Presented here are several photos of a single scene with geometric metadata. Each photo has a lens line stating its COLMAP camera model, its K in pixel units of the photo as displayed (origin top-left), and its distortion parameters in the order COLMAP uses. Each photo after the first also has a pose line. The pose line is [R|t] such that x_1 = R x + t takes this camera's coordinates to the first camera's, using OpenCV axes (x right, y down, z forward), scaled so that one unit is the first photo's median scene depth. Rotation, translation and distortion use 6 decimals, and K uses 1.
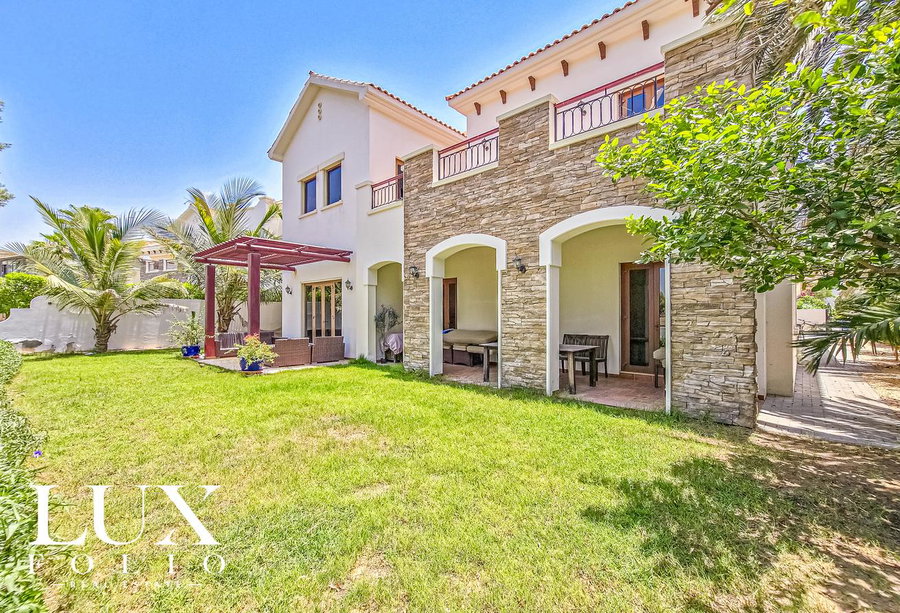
lens RADIAL K [[379.1, 0, 450.3], [0, 379.1, 308.1], [0, 0, 1]] dist [0.030590, 0.000123]
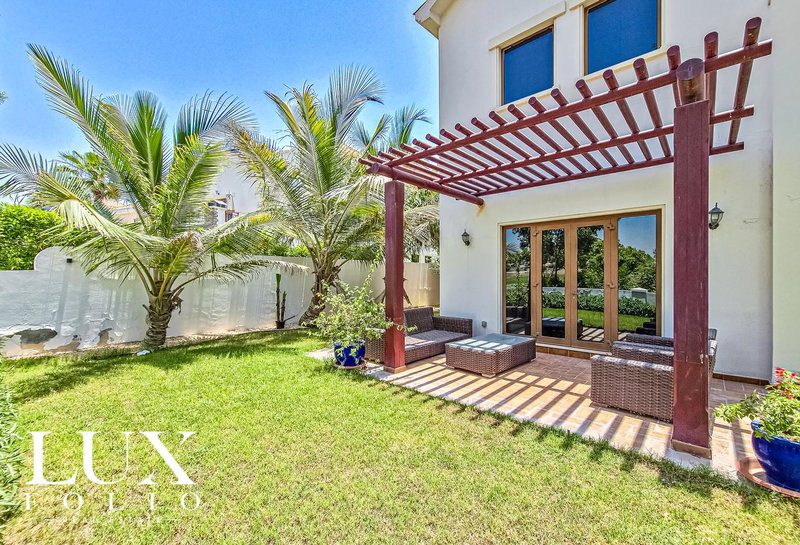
lens RADIAL K [[336.9, 0, 399.8], [0, 336.9, 274.7], [0, 0, 1]] dist [0.030590, 0.000123]
pose [[0.999968, -0.003504, 0.007127, -0.551991], [0.003437, 0.999951, 0.009304, 0.004727], [-0.007159, -0.009279, 0.999931, 0.499536]]
